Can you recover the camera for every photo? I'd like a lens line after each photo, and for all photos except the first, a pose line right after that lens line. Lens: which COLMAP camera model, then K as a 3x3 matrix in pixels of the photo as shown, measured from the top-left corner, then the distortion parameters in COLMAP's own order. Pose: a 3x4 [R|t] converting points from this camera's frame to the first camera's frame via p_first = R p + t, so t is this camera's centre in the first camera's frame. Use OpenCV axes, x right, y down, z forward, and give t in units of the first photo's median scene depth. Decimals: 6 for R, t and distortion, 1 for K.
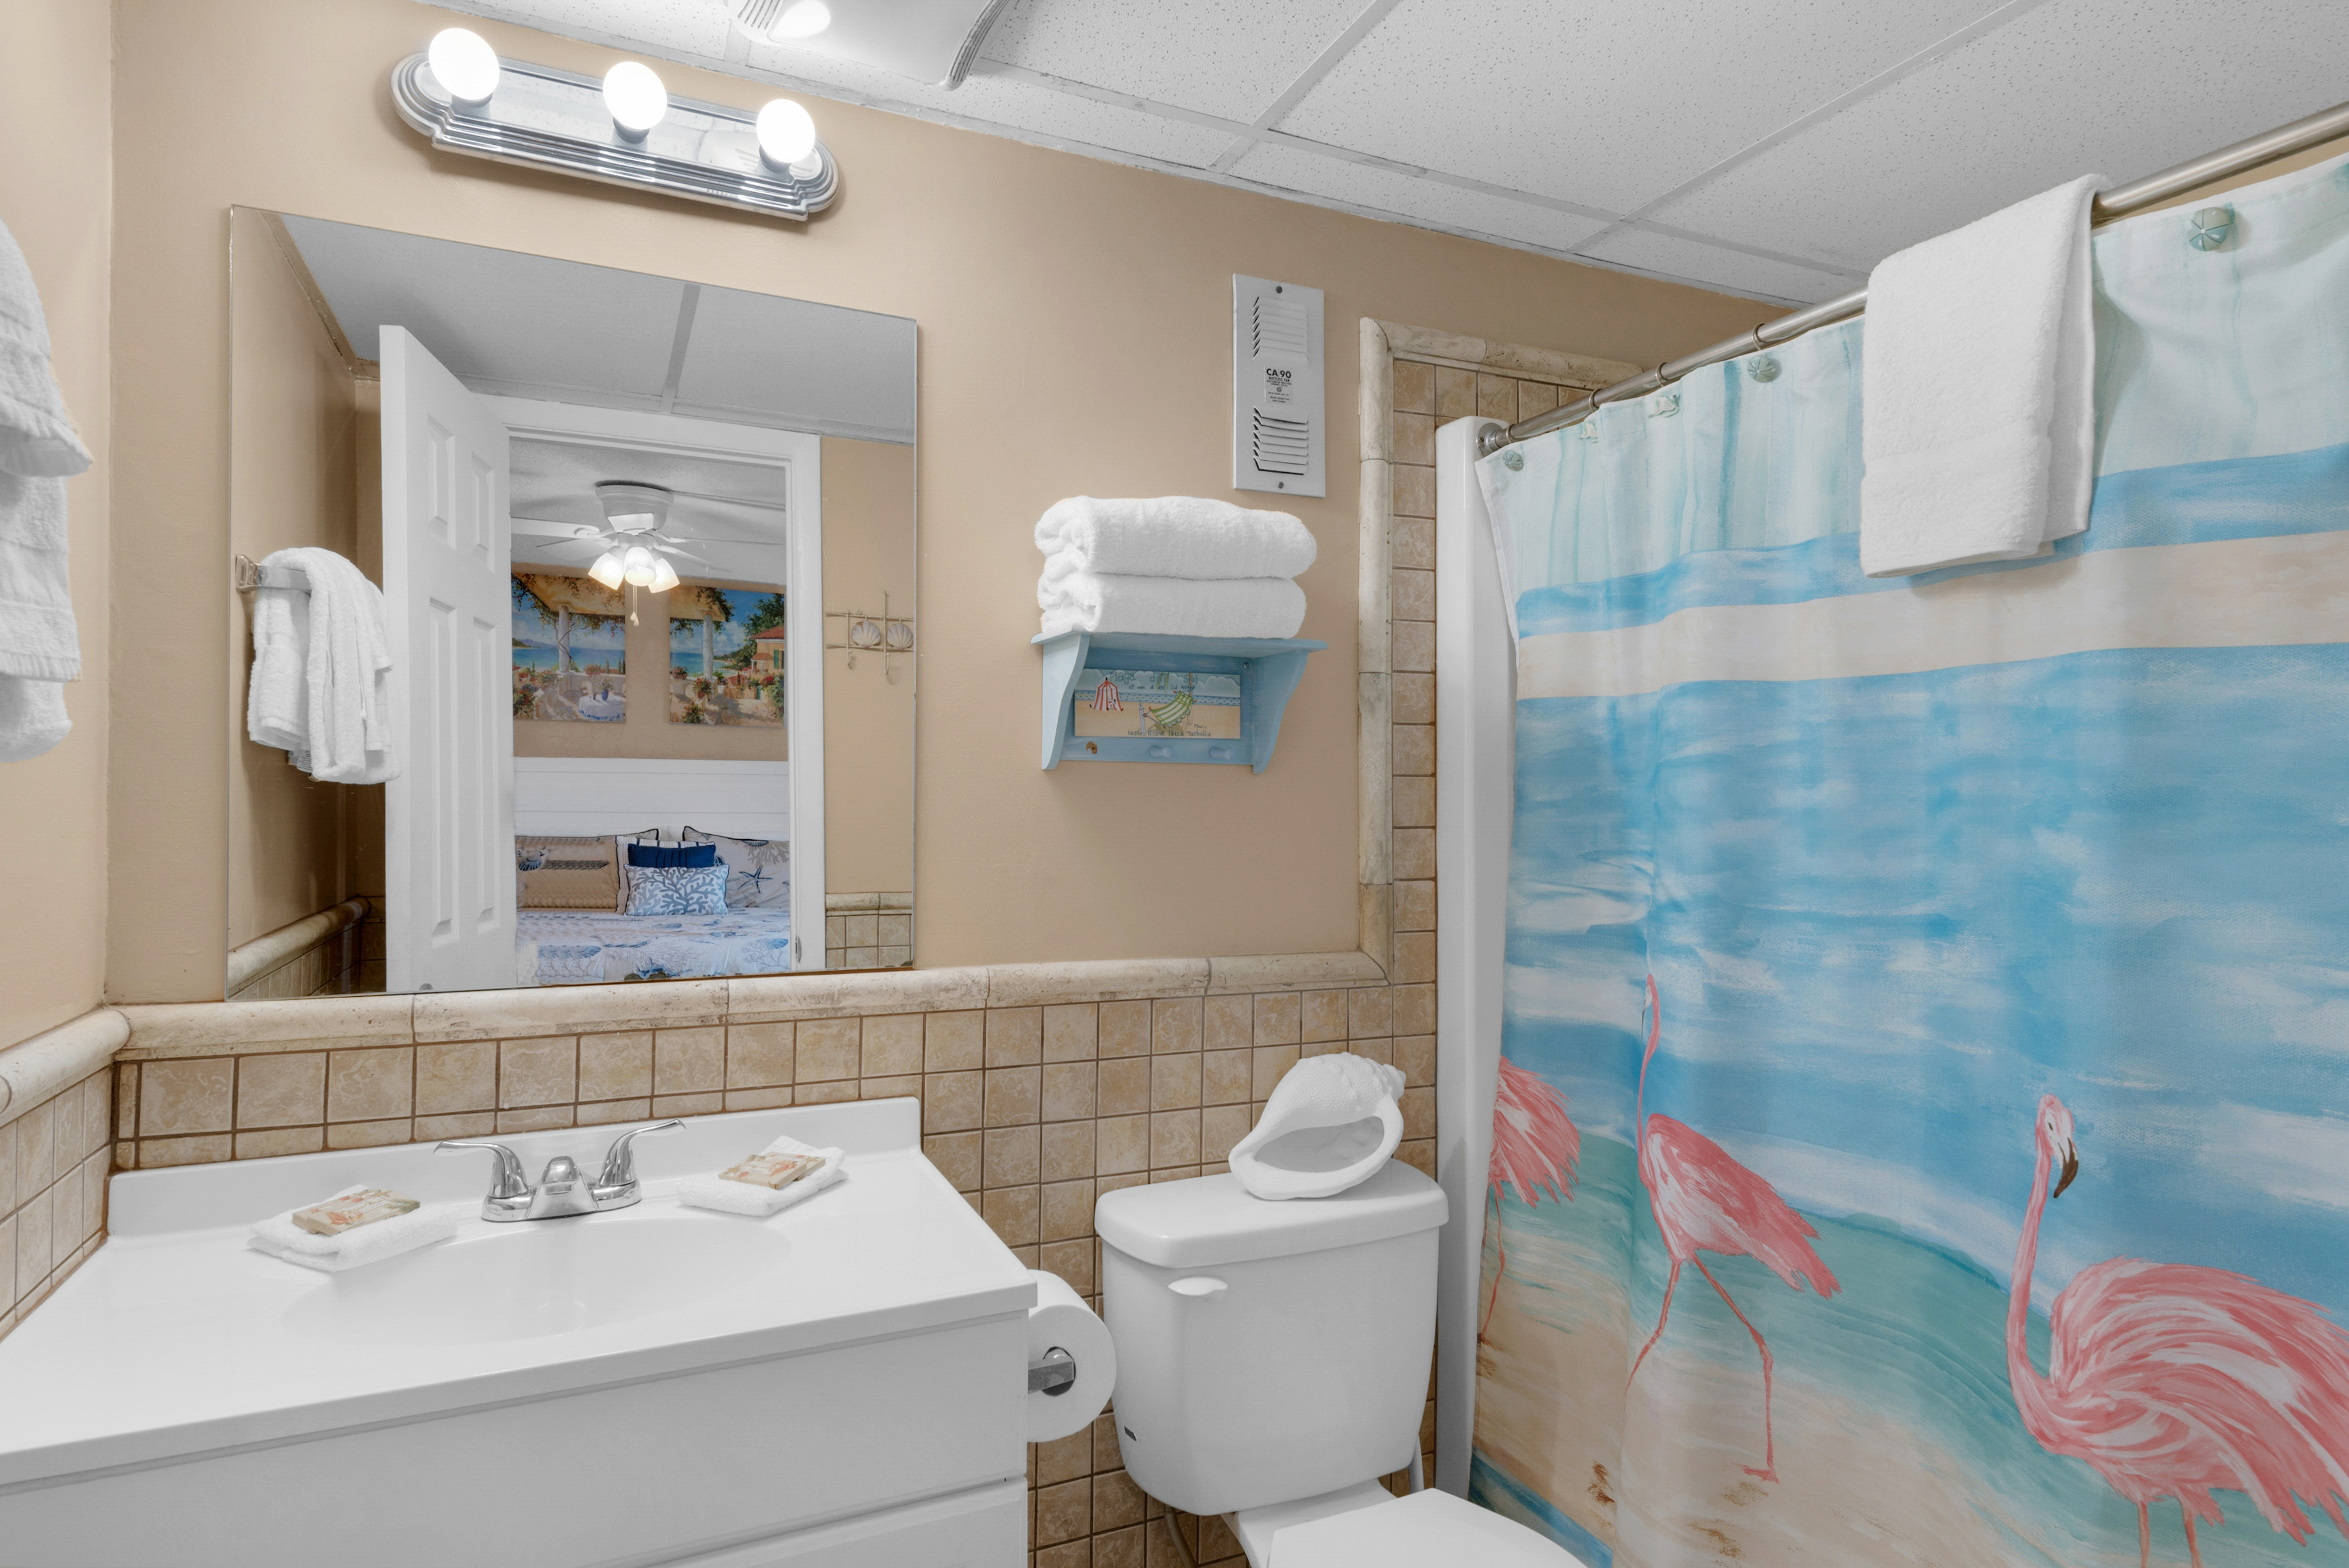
lens RADIAL K [[1298.9, 0, 1175.7], [0, 1298.9, 785.6], [0, 0, 1]] dist [-0.001571, 0.000092]
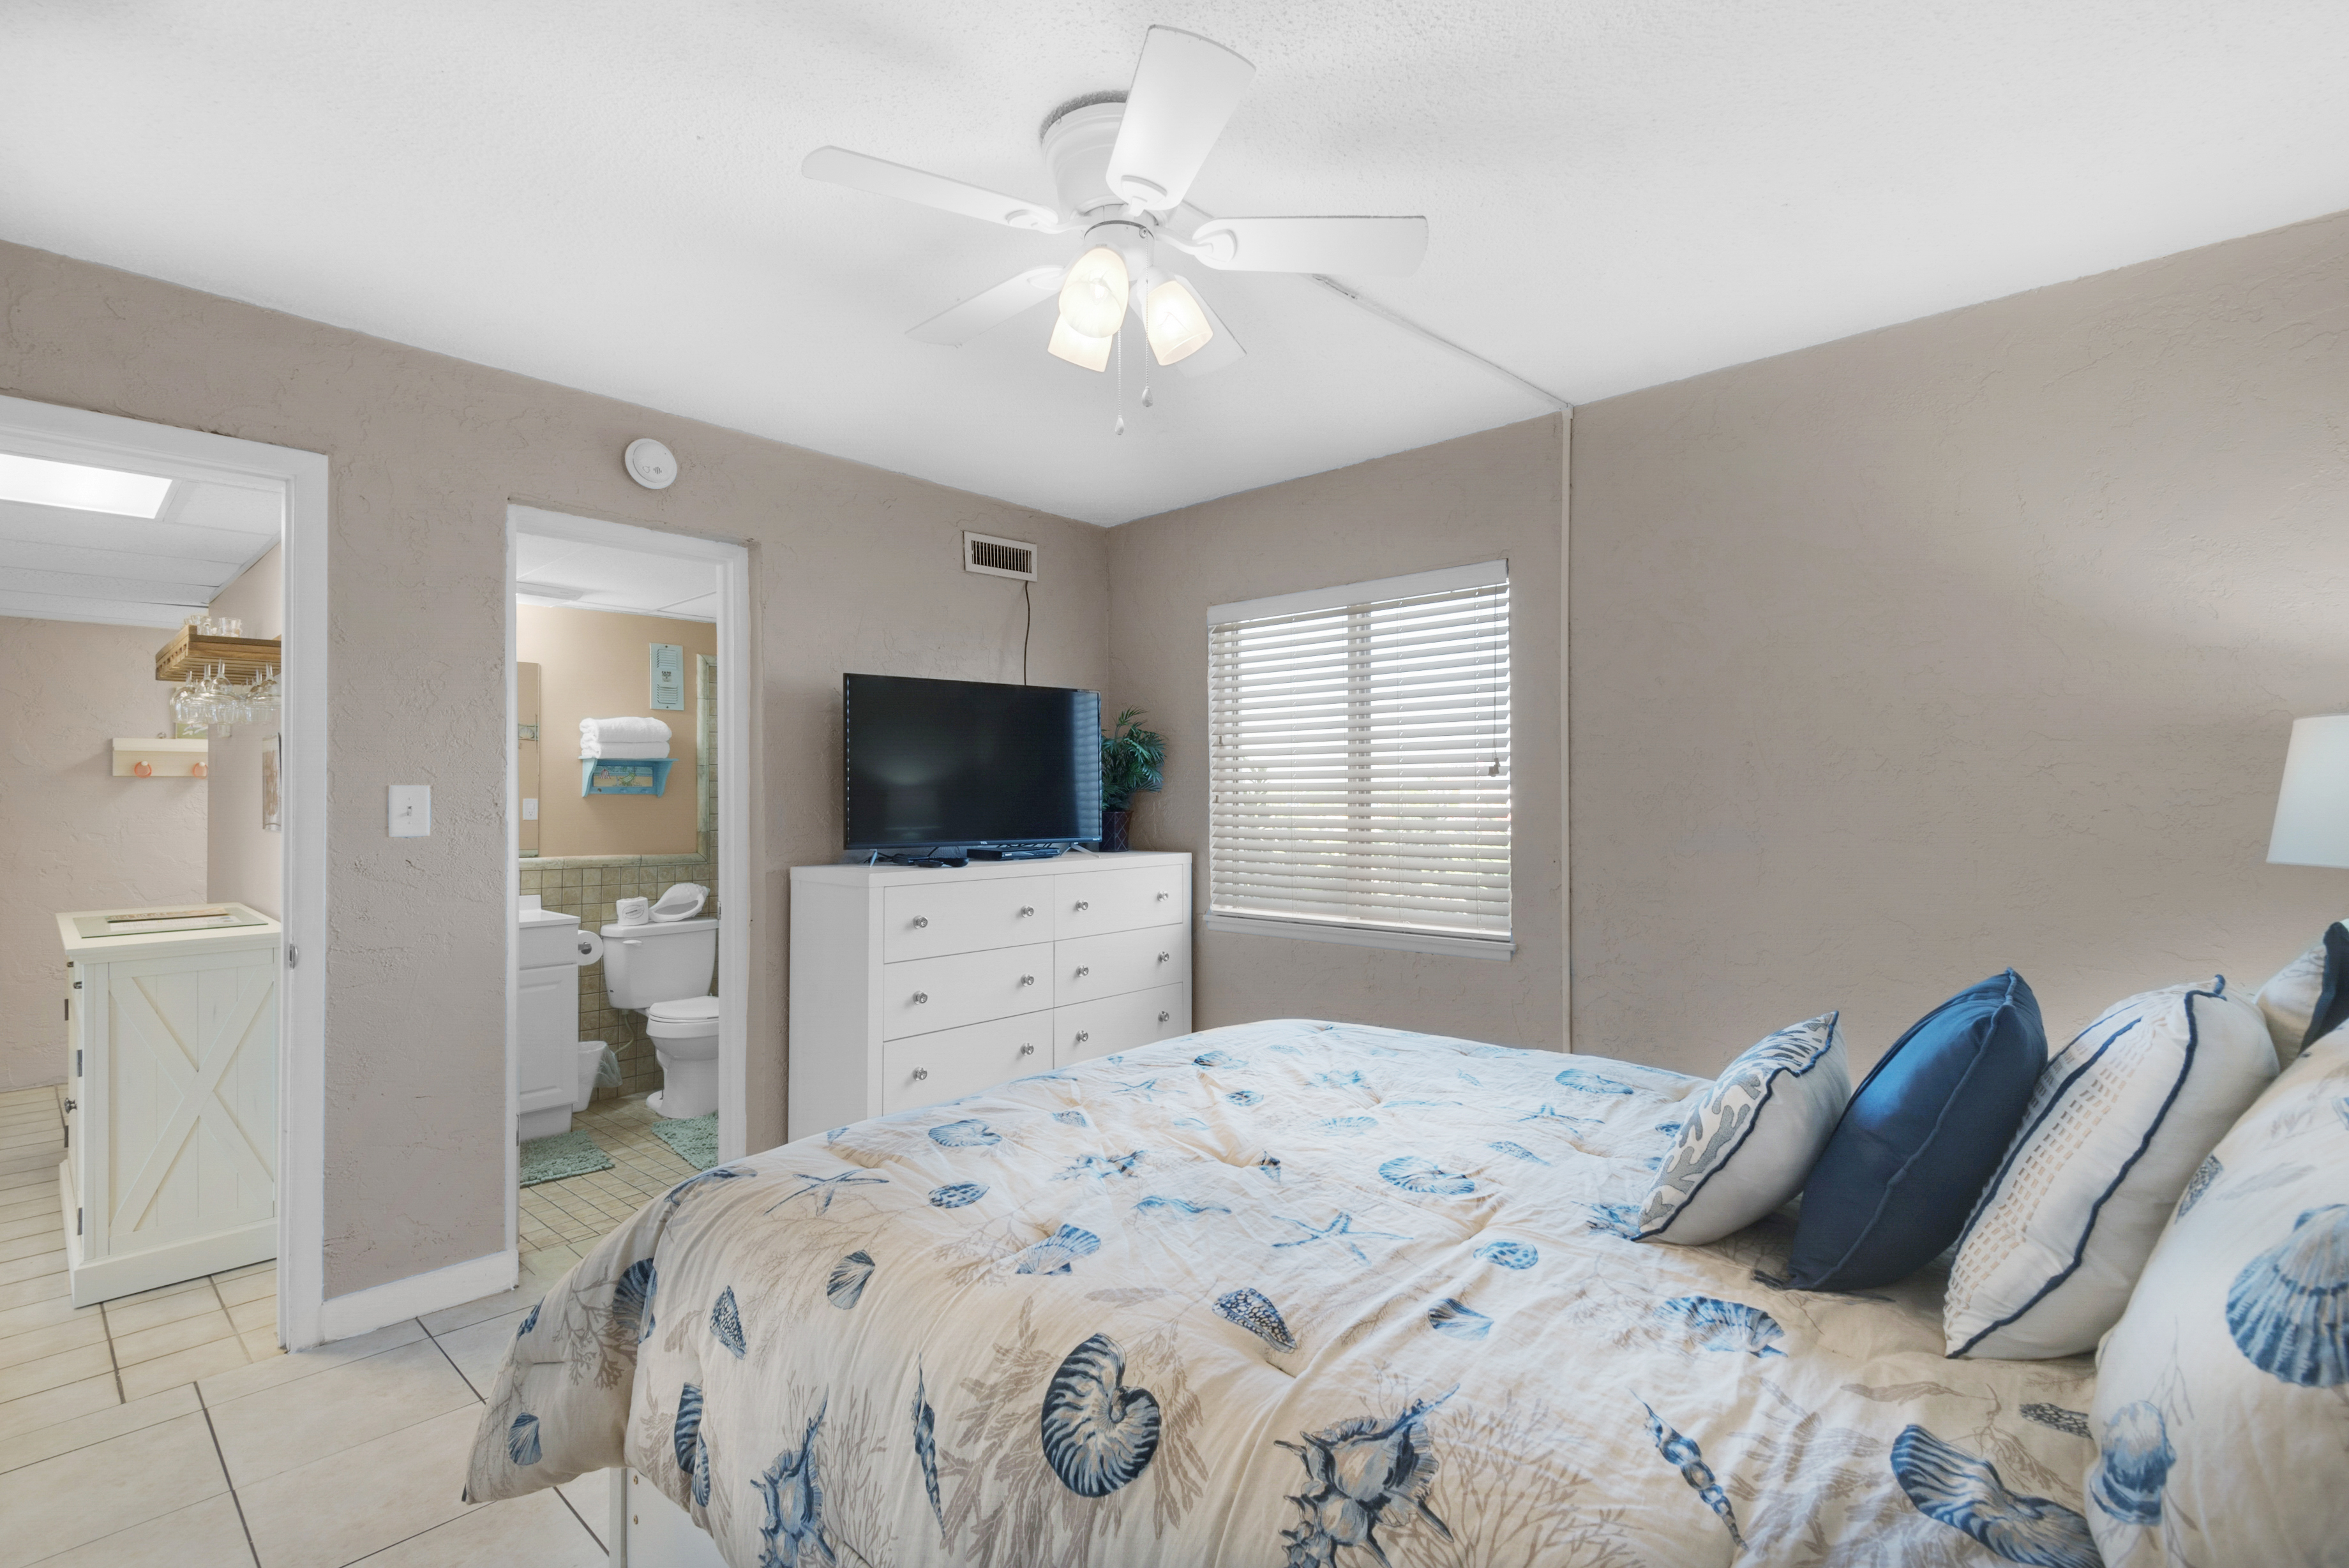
lens RADIAL K [[1075.0, 0, 1182.7], [0, 1075.0, 781.2], [0, 0, 1]] dist [0.016322, 0.000056]
pose [[0.919805, -0.005309, 0.392339, 0.217759], [0.013680, 0.999734, -0.018544, 0.018421], [-0.392137, 0.022424, 0.919634, -2.062161]]
